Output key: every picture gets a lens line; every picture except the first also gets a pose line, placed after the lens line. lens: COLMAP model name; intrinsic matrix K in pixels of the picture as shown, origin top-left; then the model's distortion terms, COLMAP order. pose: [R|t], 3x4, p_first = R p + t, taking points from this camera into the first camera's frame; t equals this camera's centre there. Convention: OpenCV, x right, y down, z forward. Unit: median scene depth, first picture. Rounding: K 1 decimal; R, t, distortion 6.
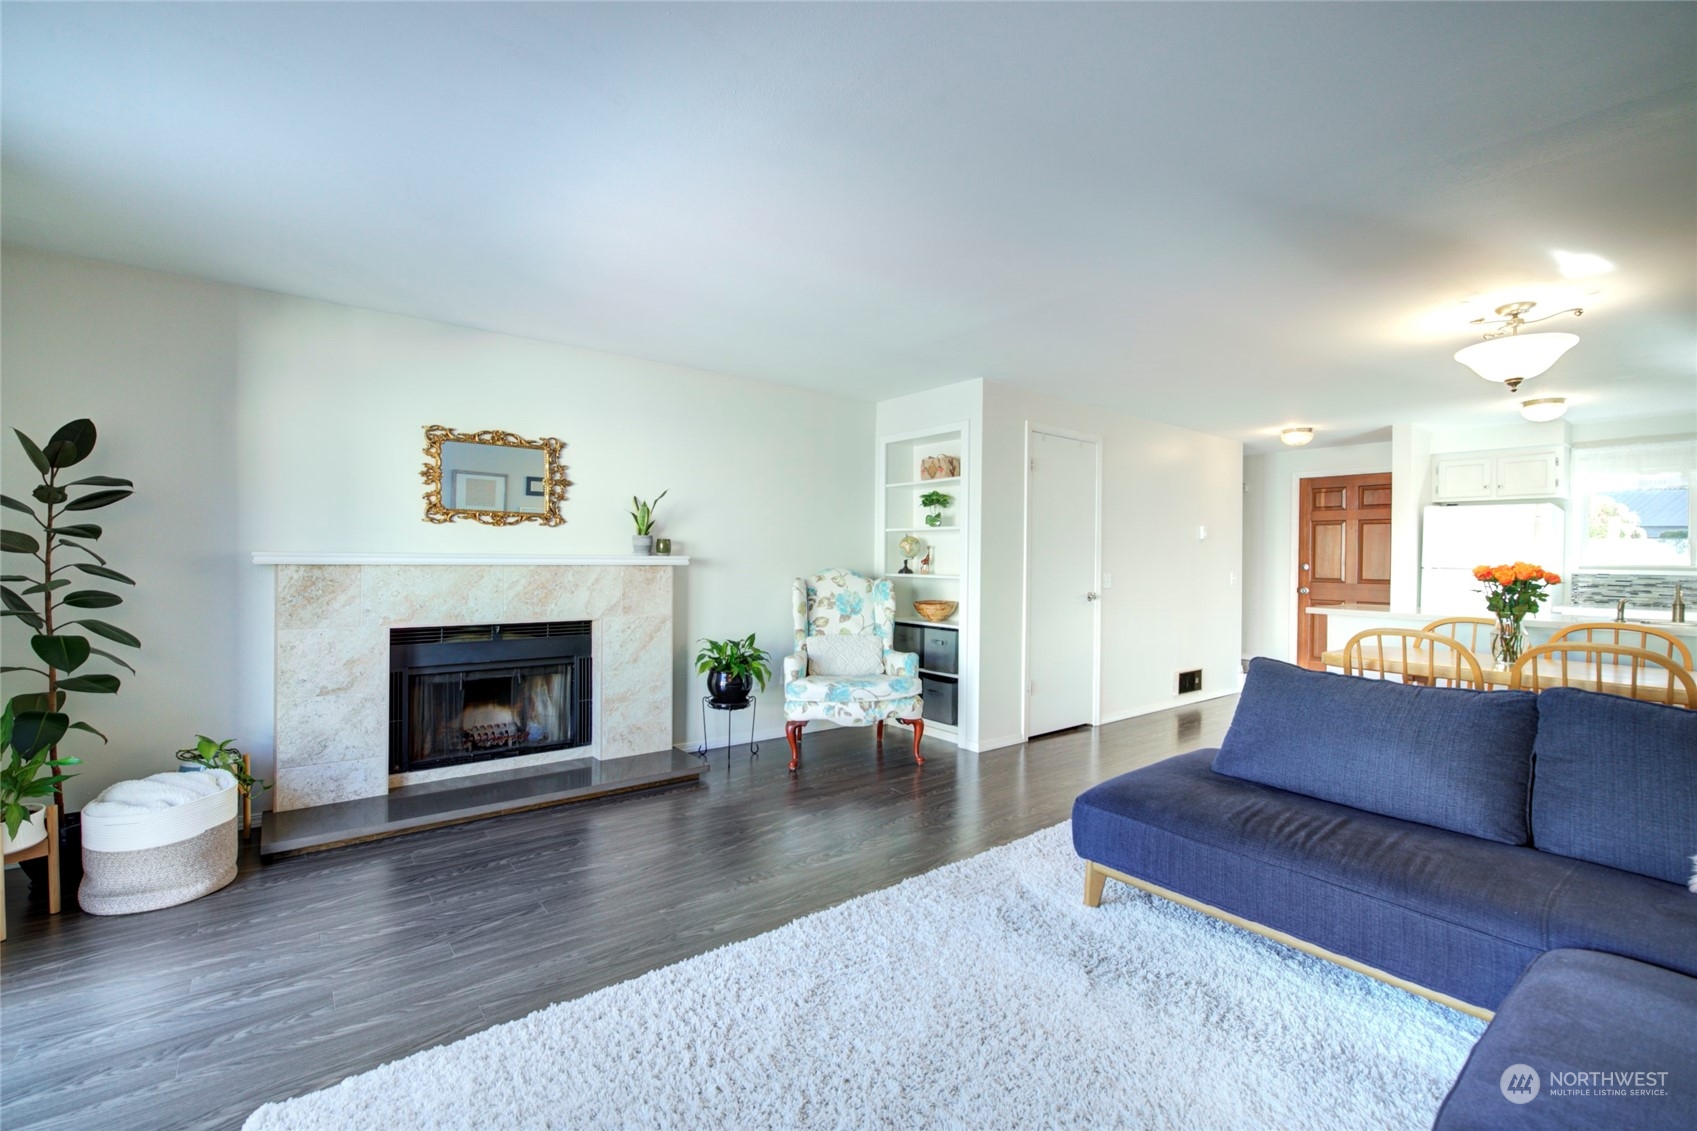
lens RADIAL K [[728.4, 0, 838.4], [0, 728.4, 564.0], [0, 0, 1]] dist [-0.014942, 0.001115]
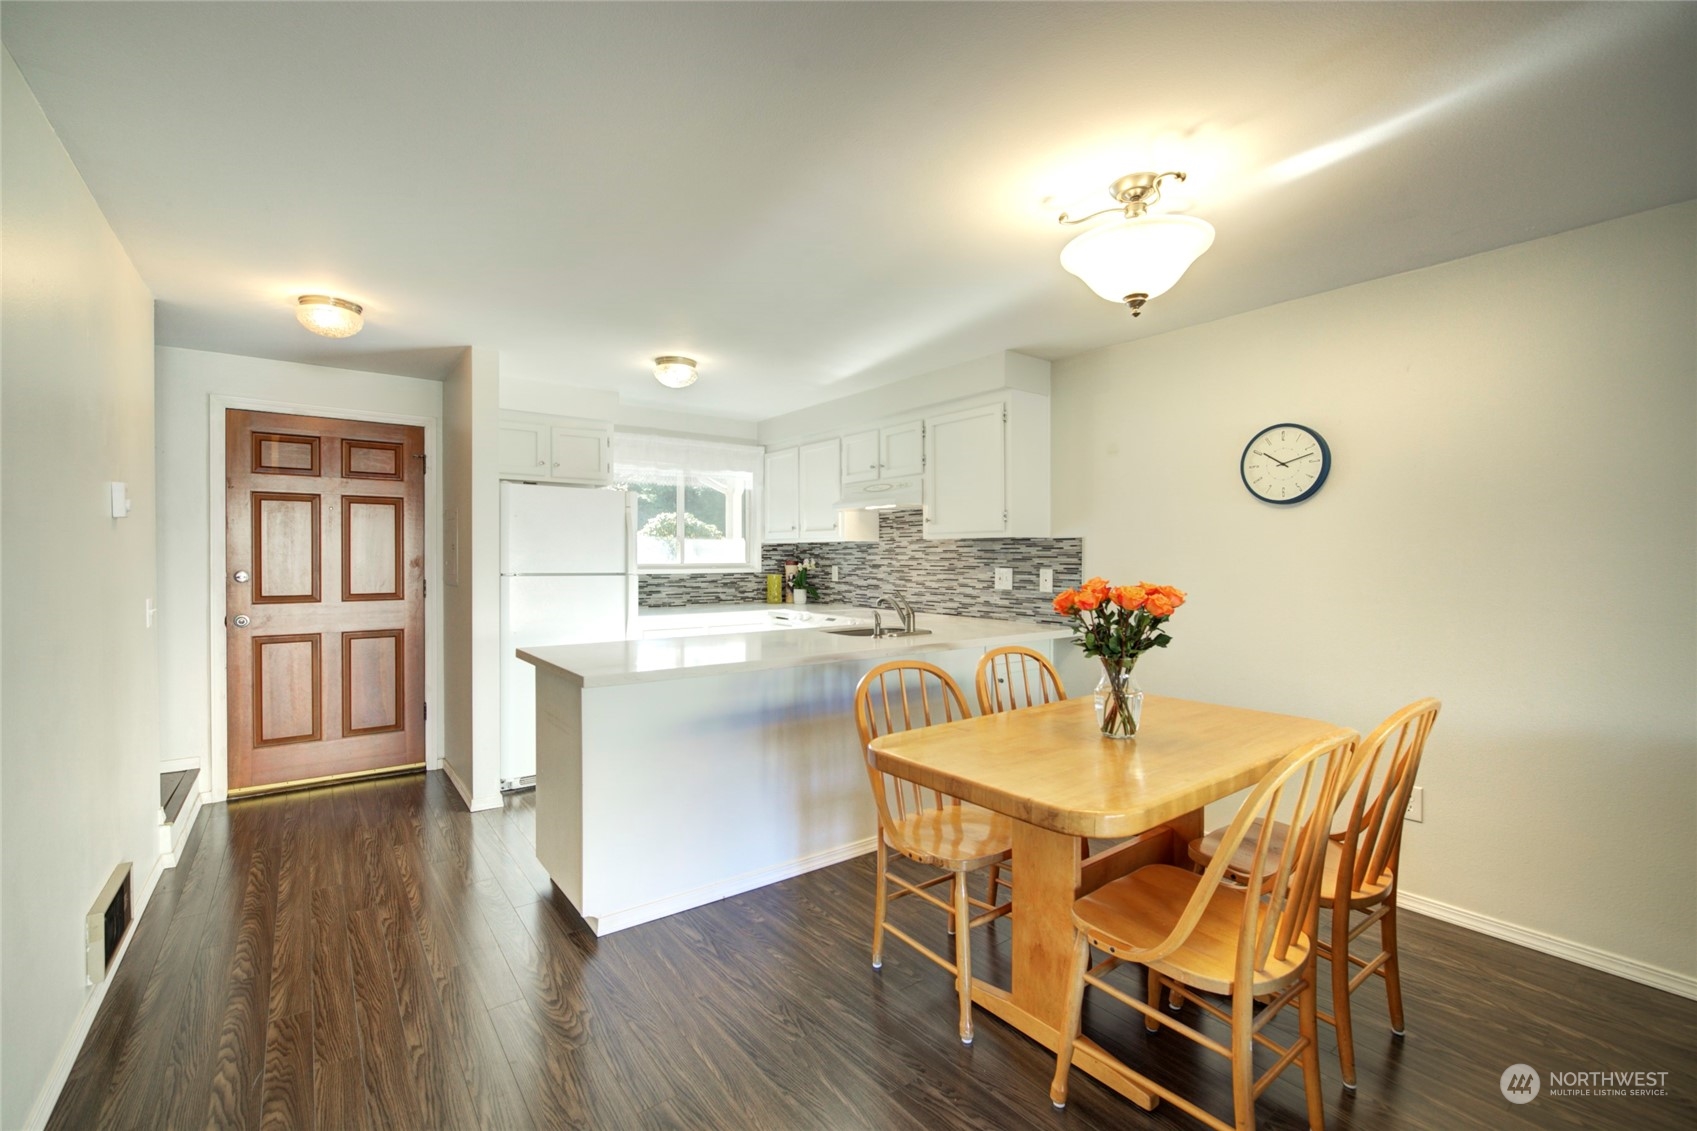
lens RADIAL K [[728.4, 0, 855.5], [0, 728.4, 558.6], [0, 0, 1]] dist [-0.014942, 0.001115]
pose [[0.011425, -0.016578, 0.999797, 0.220562], [0.006829, 0.999841, 0.016501, -0.026867], [-0.999911, 0.006639, 0.011536, 0.976929]]
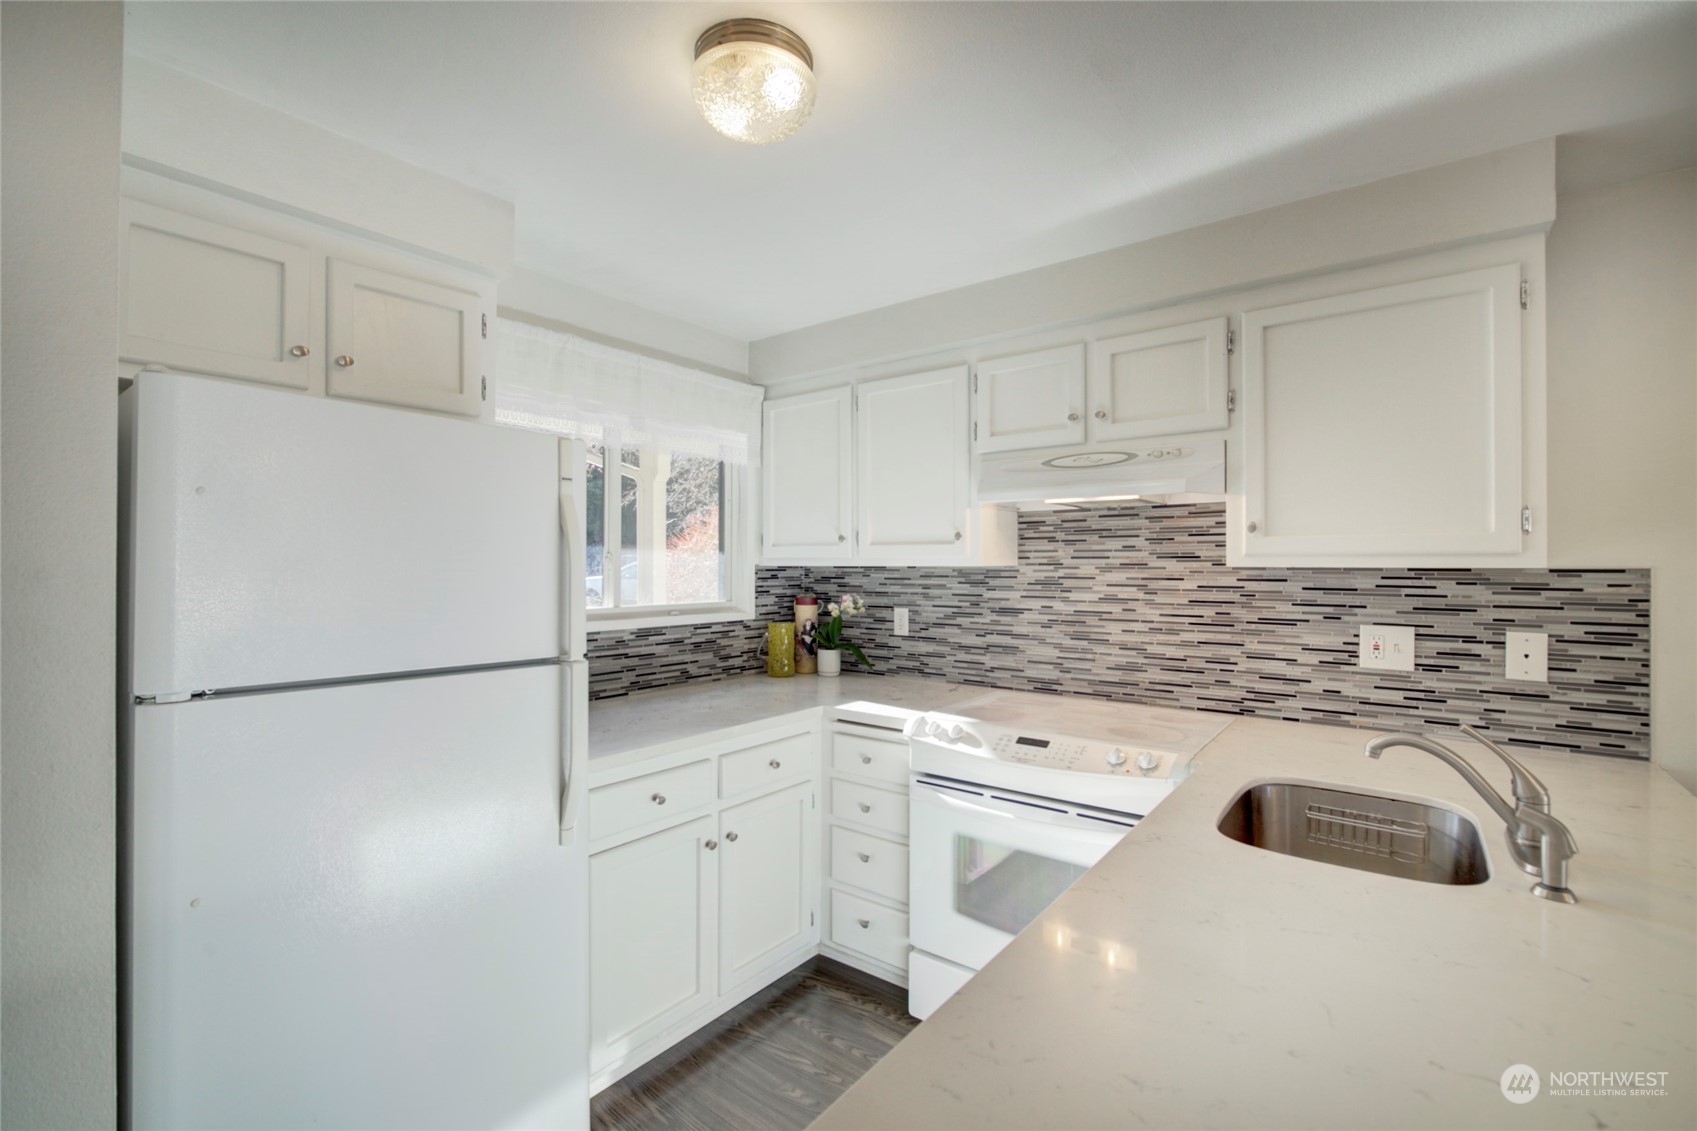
lens RADIAL K [[728.4, 0, 848.5], [0, 728.4, 563.1], [0, 0, 1]] dist [-0.014942, 0.001115]
pose [[-0.249020, -0.010959, 0.968436, 0.865453], [0.002592, 0.999925, 0.011982, -0.046345], [-0.968495, 0.005494, -0.248973, 1.273437]]
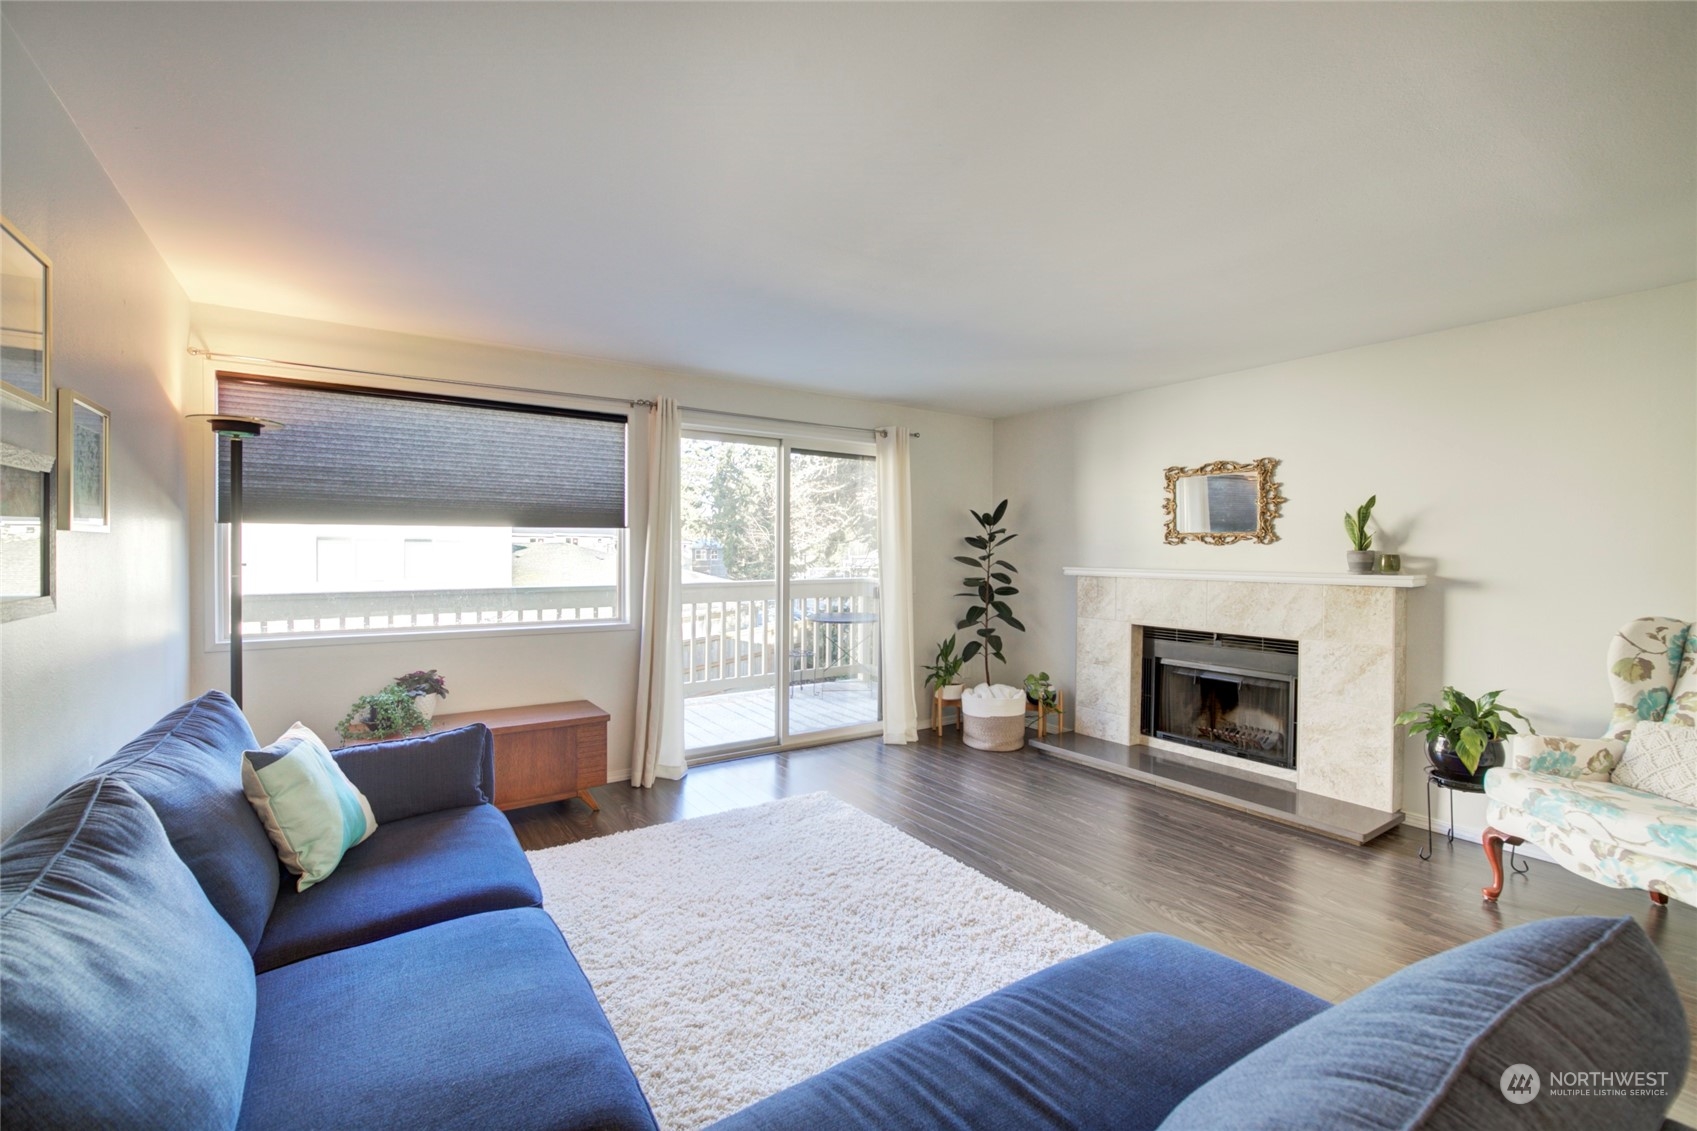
lens RADIAL K [[728.4, 0, 849.3], [0, 728.4, 555.9], [0, 0, 1]] dist [-0.014942, 0.001115]
pose [[-0.064735, -0.007198, -0.997877, 0.655845], [-0.017335, 0.999831, -0.006088, -0.018334], [0.997752, 0.016904, -0.064849, 0.472507]]
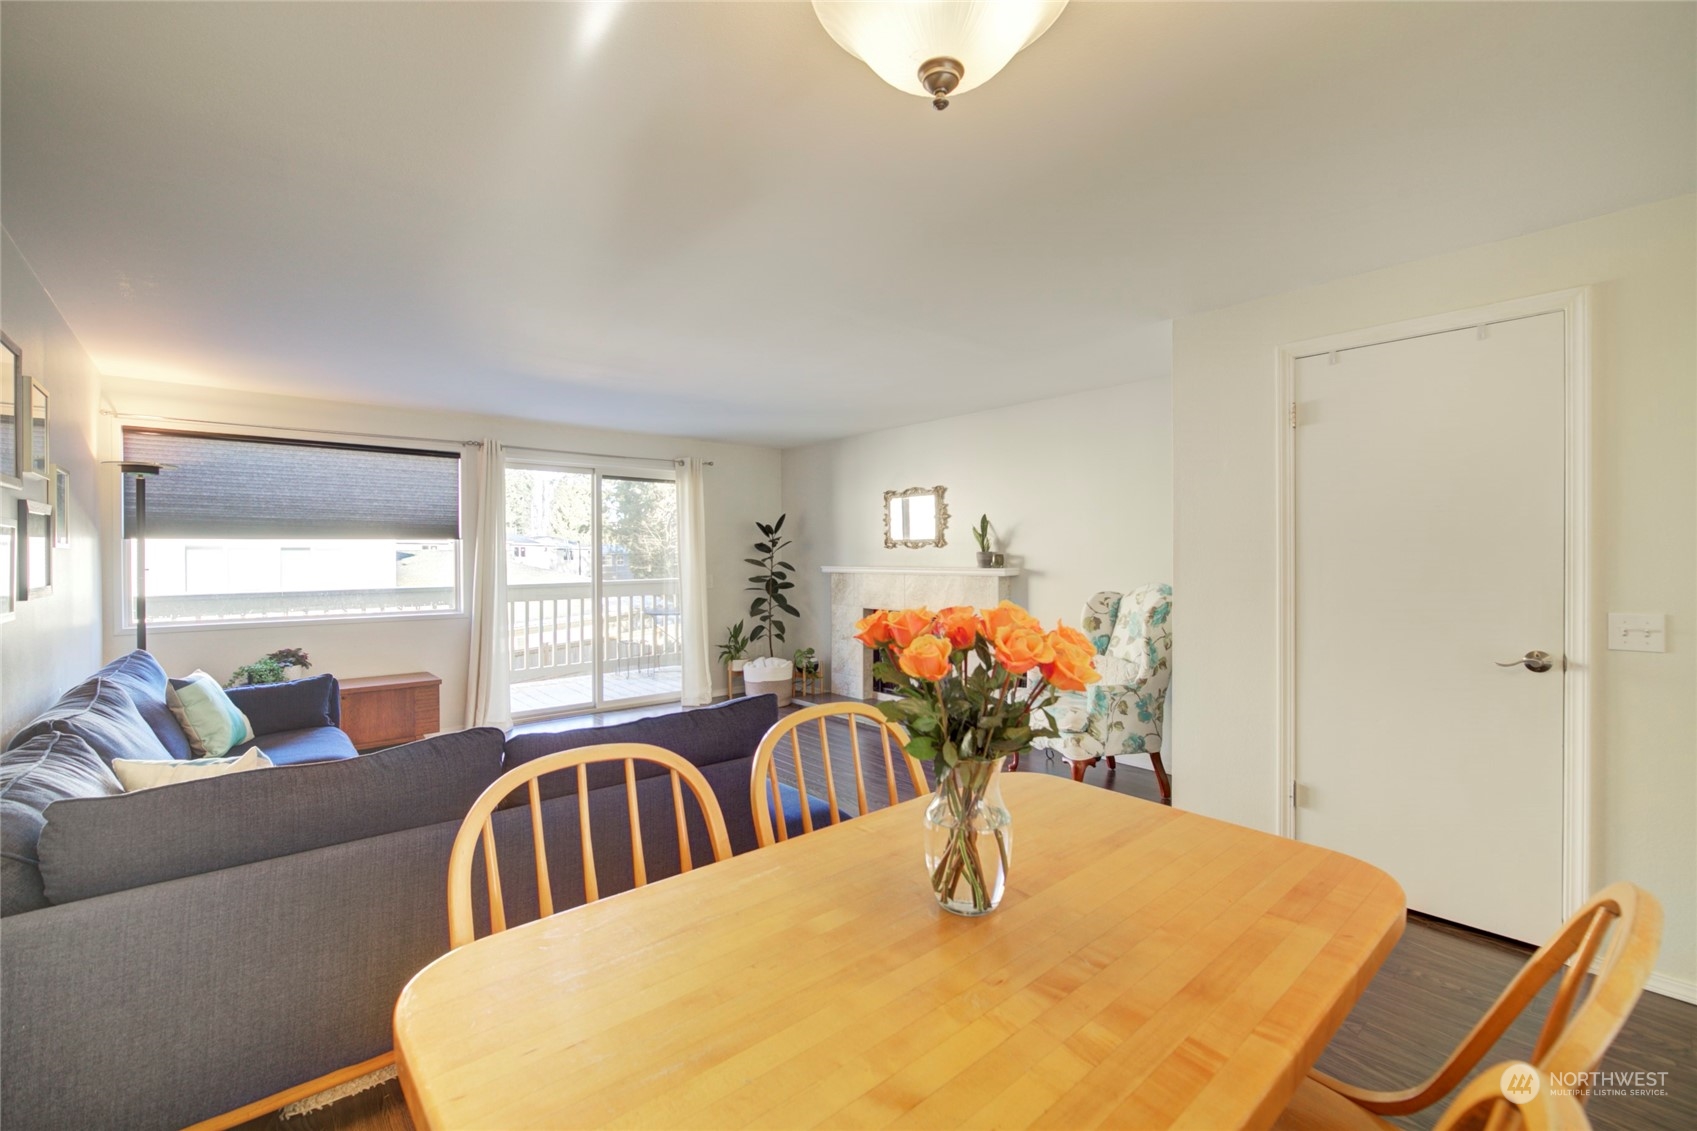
lens RADIAL K [[728.4, 0, 849.2], [0, 728.4, 557.4], [0, 0, 1]] dist [-0.014942, 0.001115]
pose [[0.048863, -0.010427, -0.998751, 1.015688], [-0.005790, 0.999926, -0.010723, -0.015465], [0.998789, 0.006306, 0.048799, 0.740767]]
